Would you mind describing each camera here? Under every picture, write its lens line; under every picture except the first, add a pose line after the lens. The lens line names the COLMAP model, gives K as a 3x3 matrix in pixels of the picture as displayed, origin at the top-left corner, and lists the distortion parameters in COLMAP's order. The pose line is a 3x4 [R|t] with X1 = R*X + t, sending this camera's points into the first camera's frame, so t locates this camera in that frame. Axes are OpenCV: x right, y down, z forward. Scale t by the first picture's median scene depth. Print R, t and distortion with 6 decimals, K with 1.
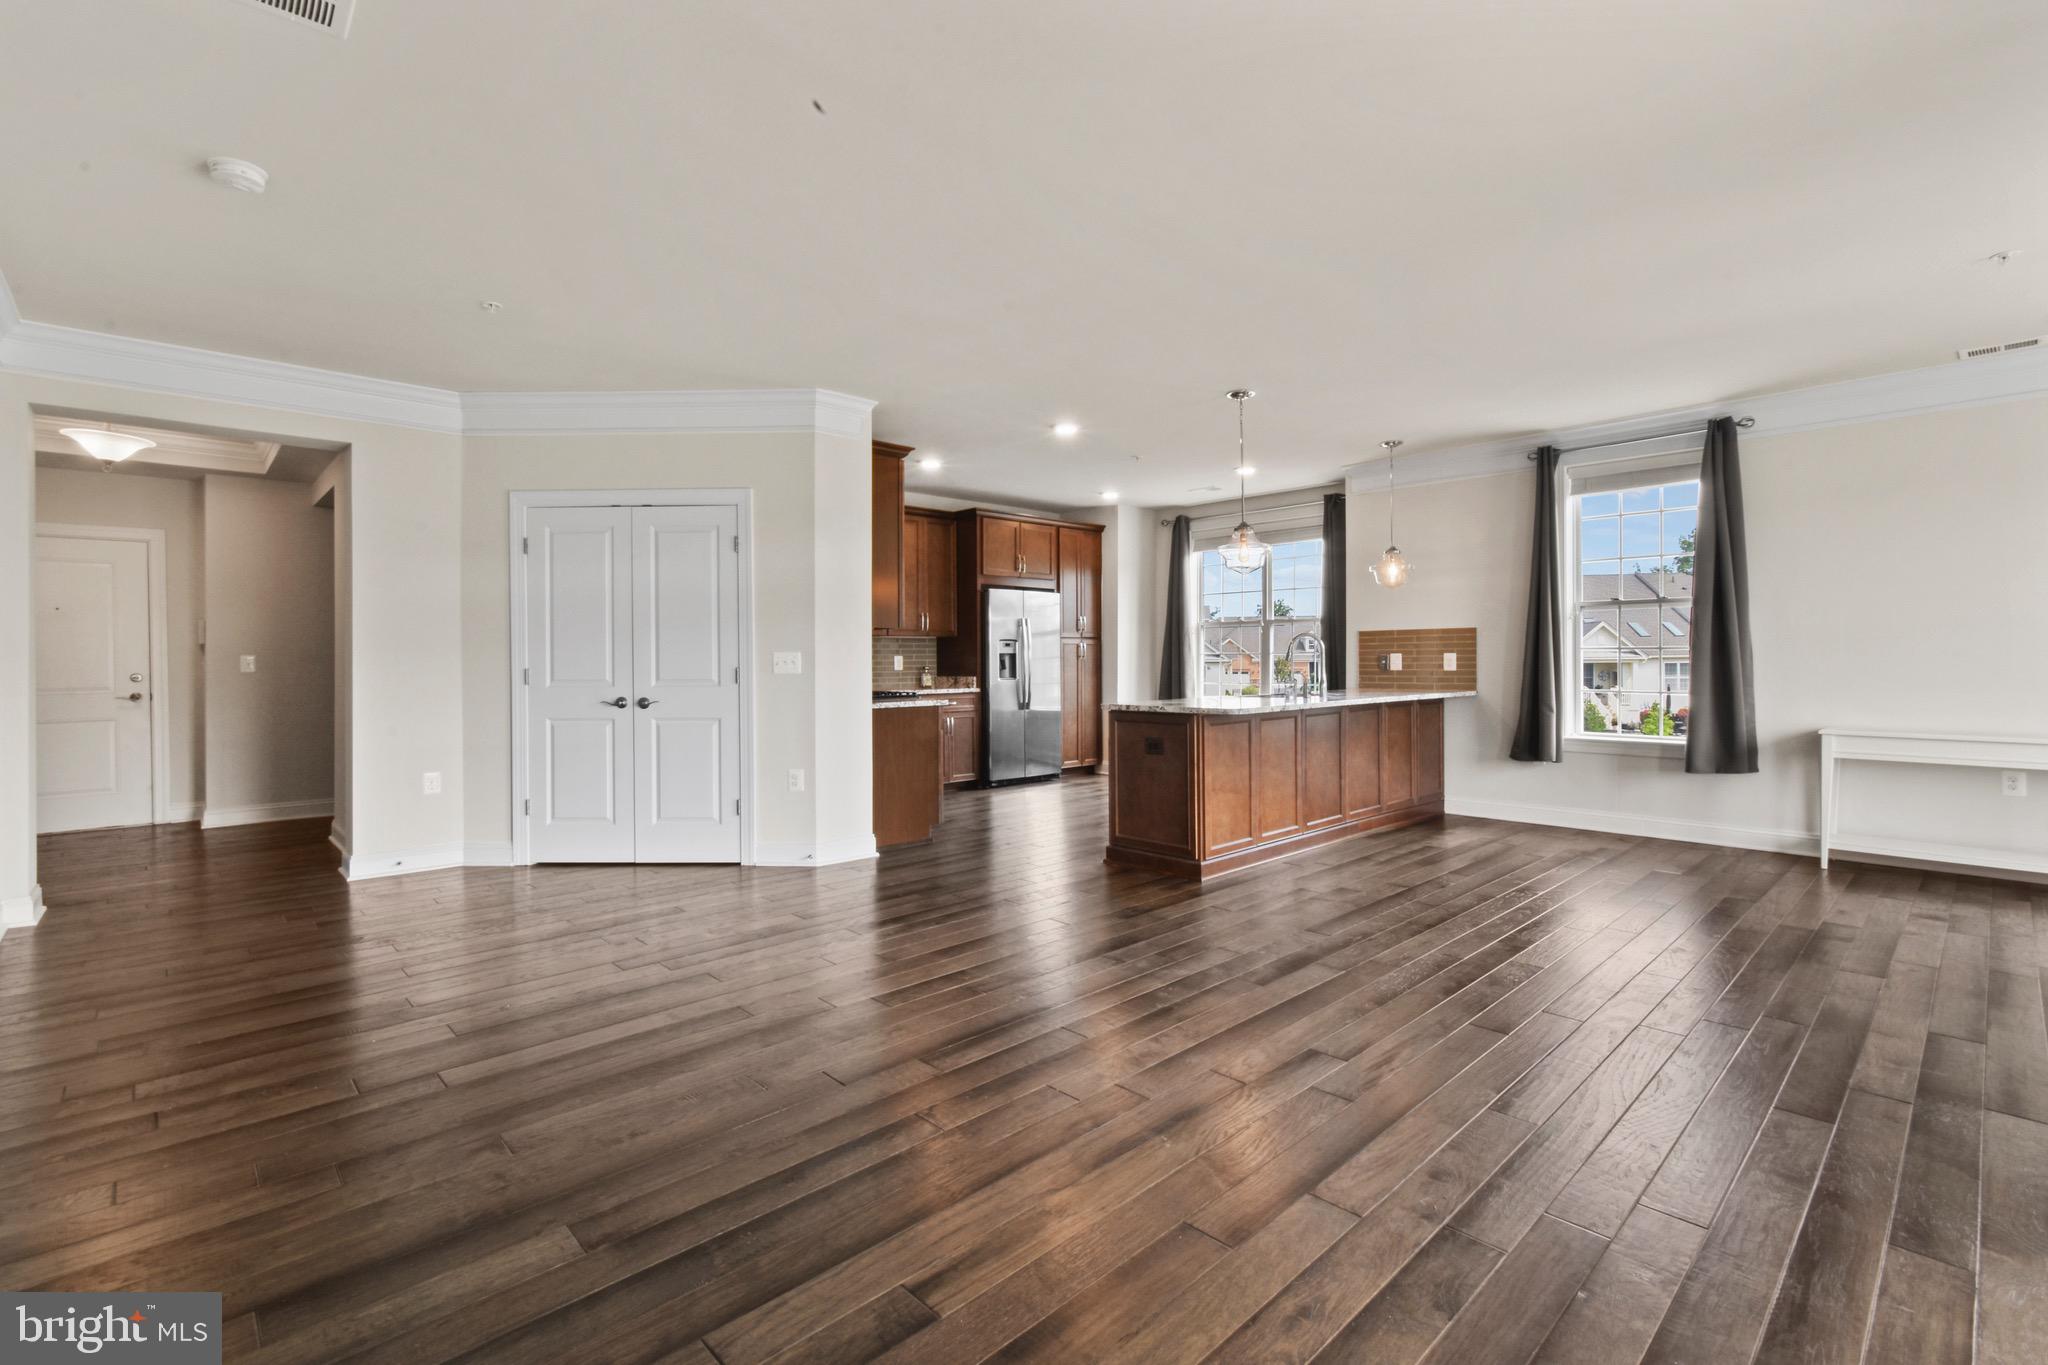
lens RADIAL K [[938.3, 0, 1006.0], [0, 938.3, 669.5], [0, 0, 1]] dist [-0.001015, 0.000113]
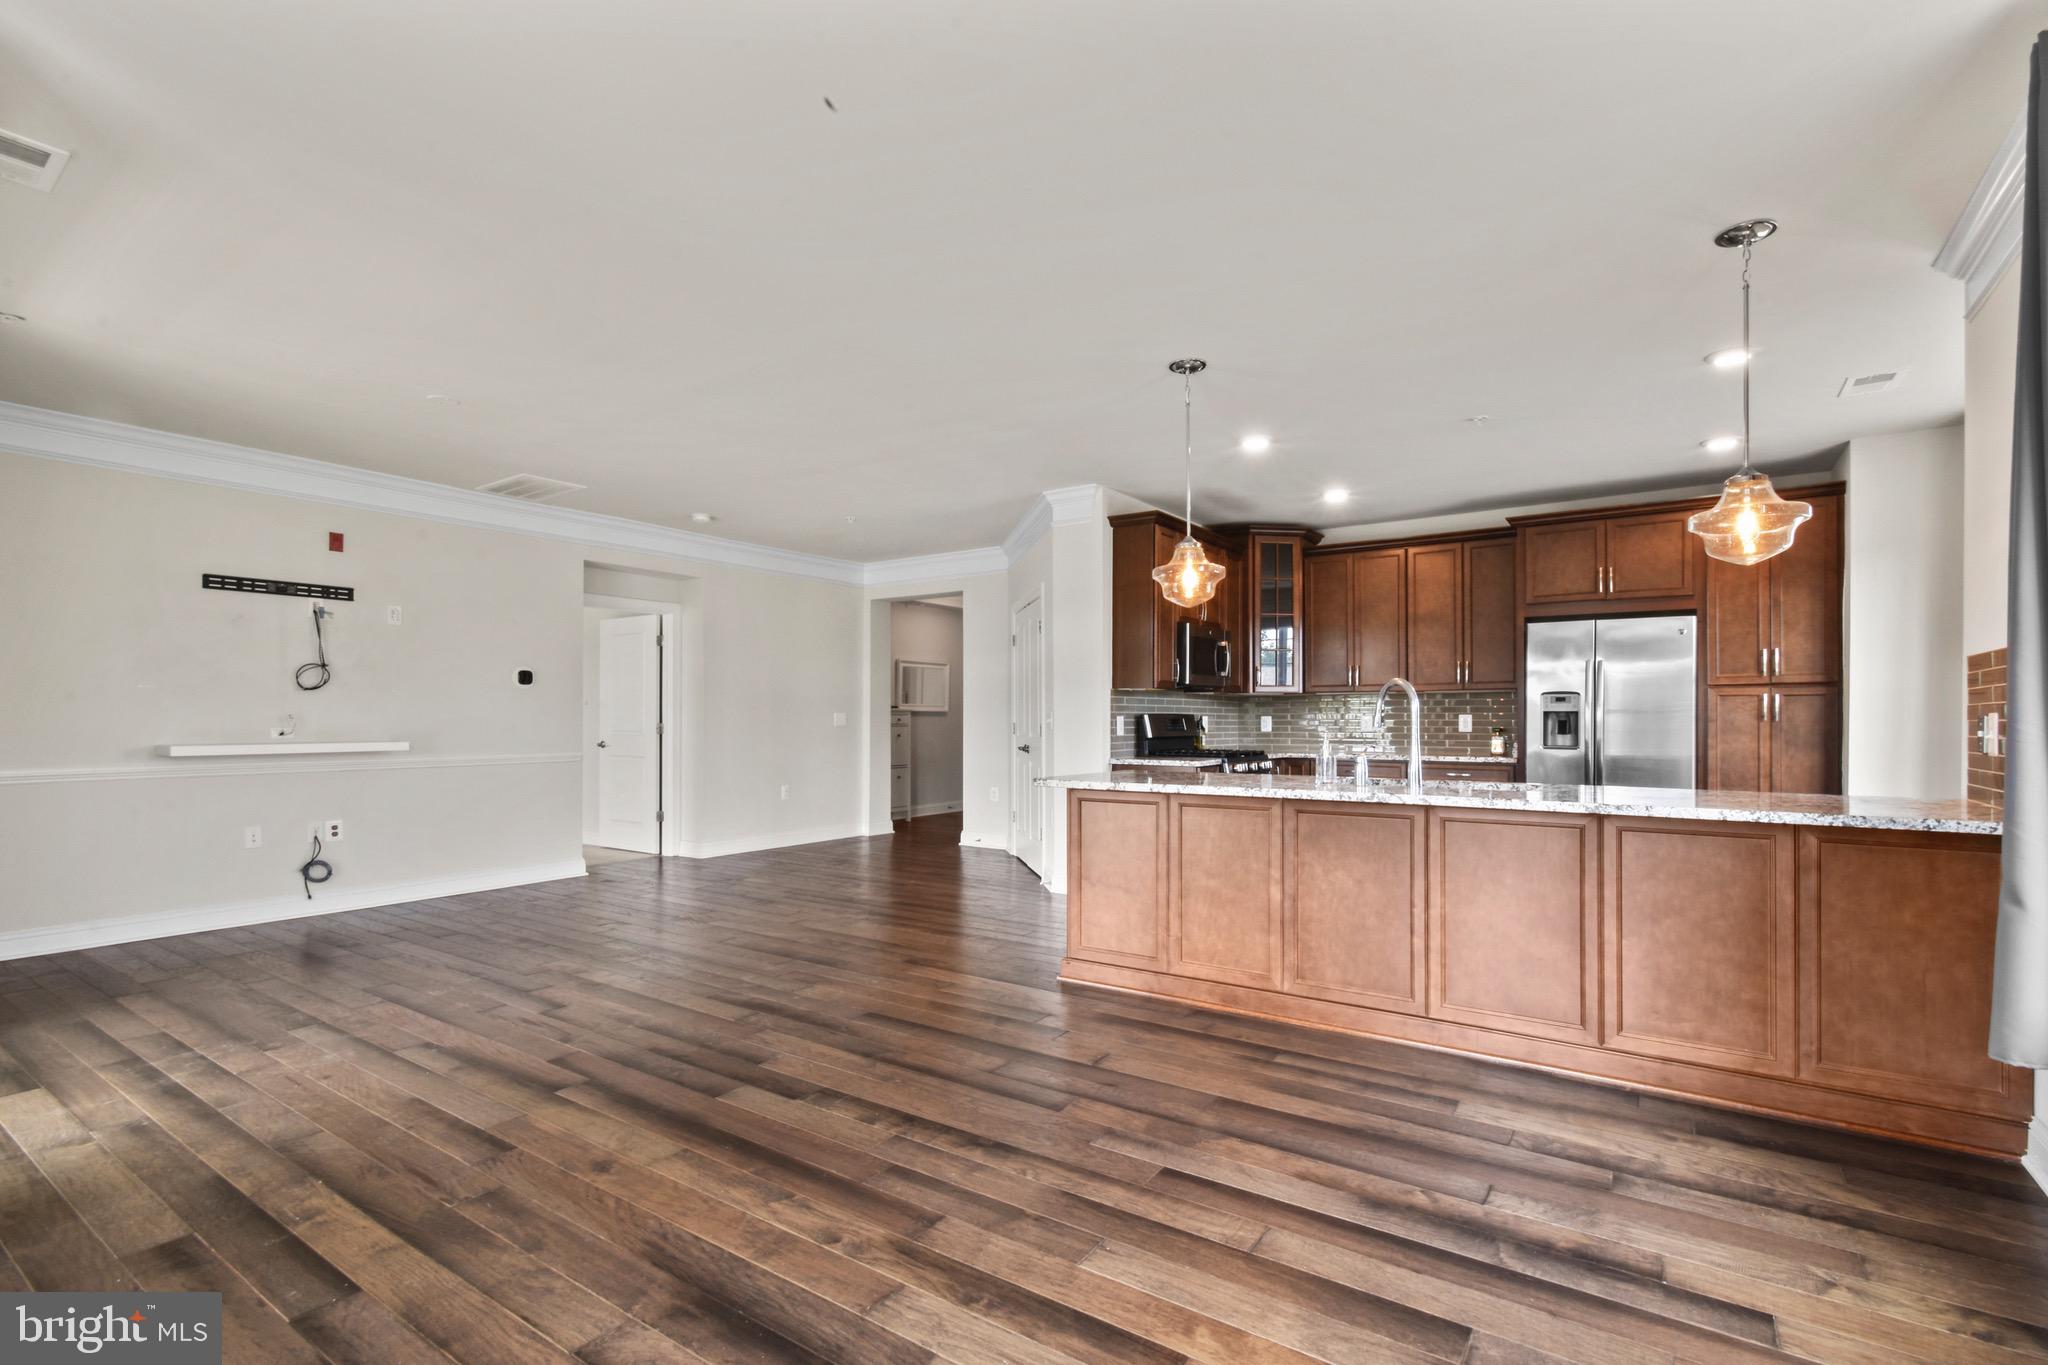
lens RADIAL K [[938.3, 0, 1050.4], [0, 938.3, 718.6], [0, 0, 1]] dist [-0.001015, 0.000113]
pose [[0.220229, 0.008344, -0.975413, 1.334729], [-0.012867, 0.999901, 0.005648, -0.023593], [0.975363, 0.011307, 0.220315, 1.017383]]
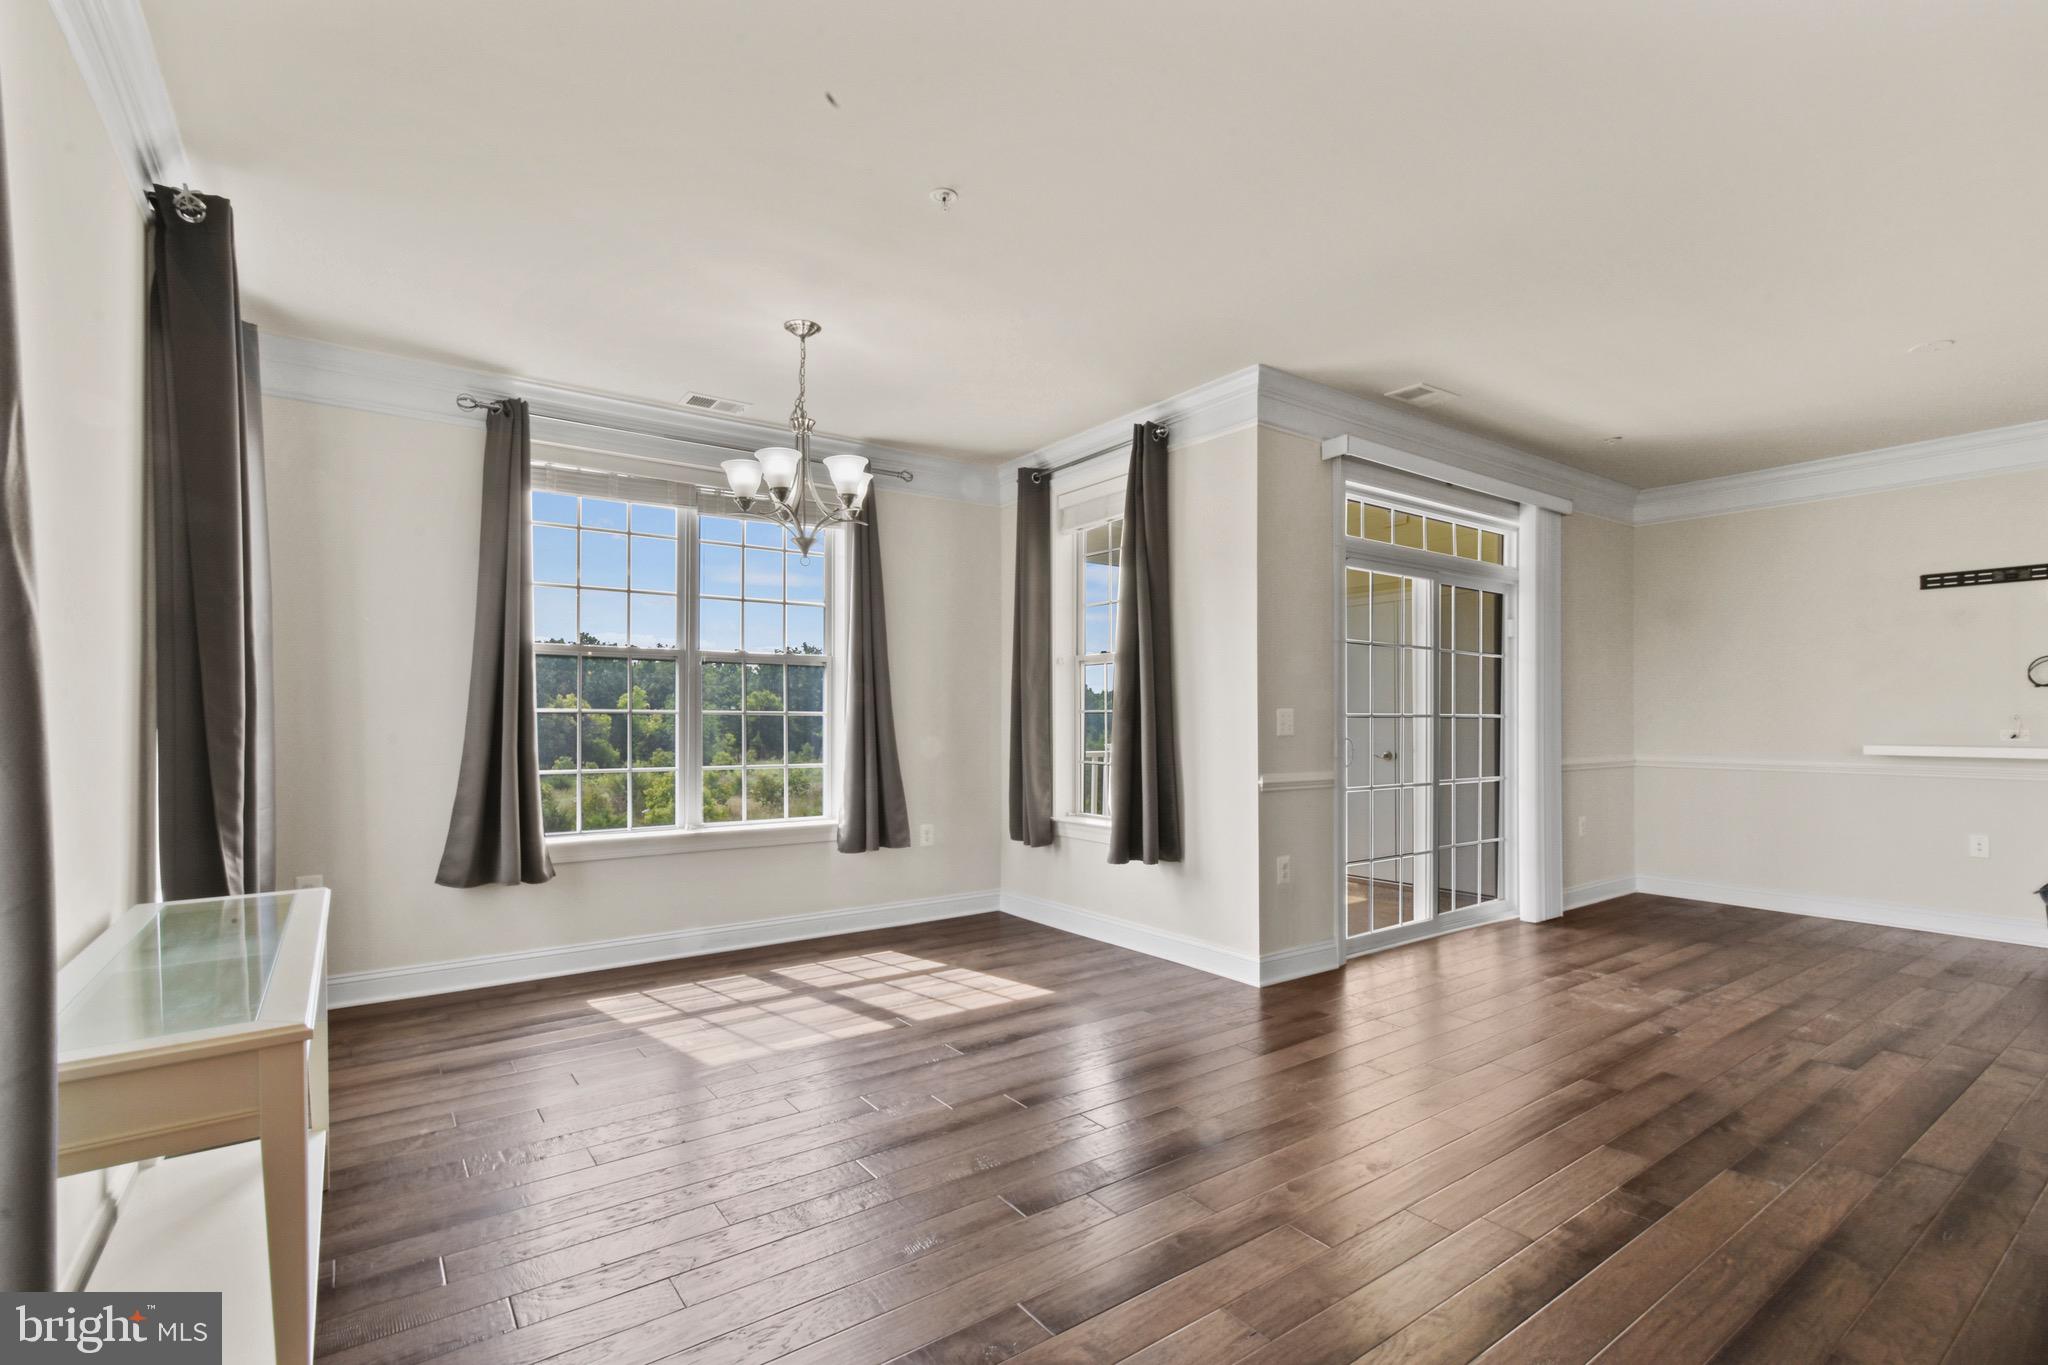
lens RADIAL K [[938.3, 0, 1021.6], [0, 938.3, 716.8], [0, 0, 1]] dist [-0.001015, 0.000113]
pose [[-0.992297, 0.002094, 0.123868, 0.867141], [0.004004, 0.999877, 0.015174, -0.029415], [-0.123821, 0.015553, -0.992183, 1.644049]]
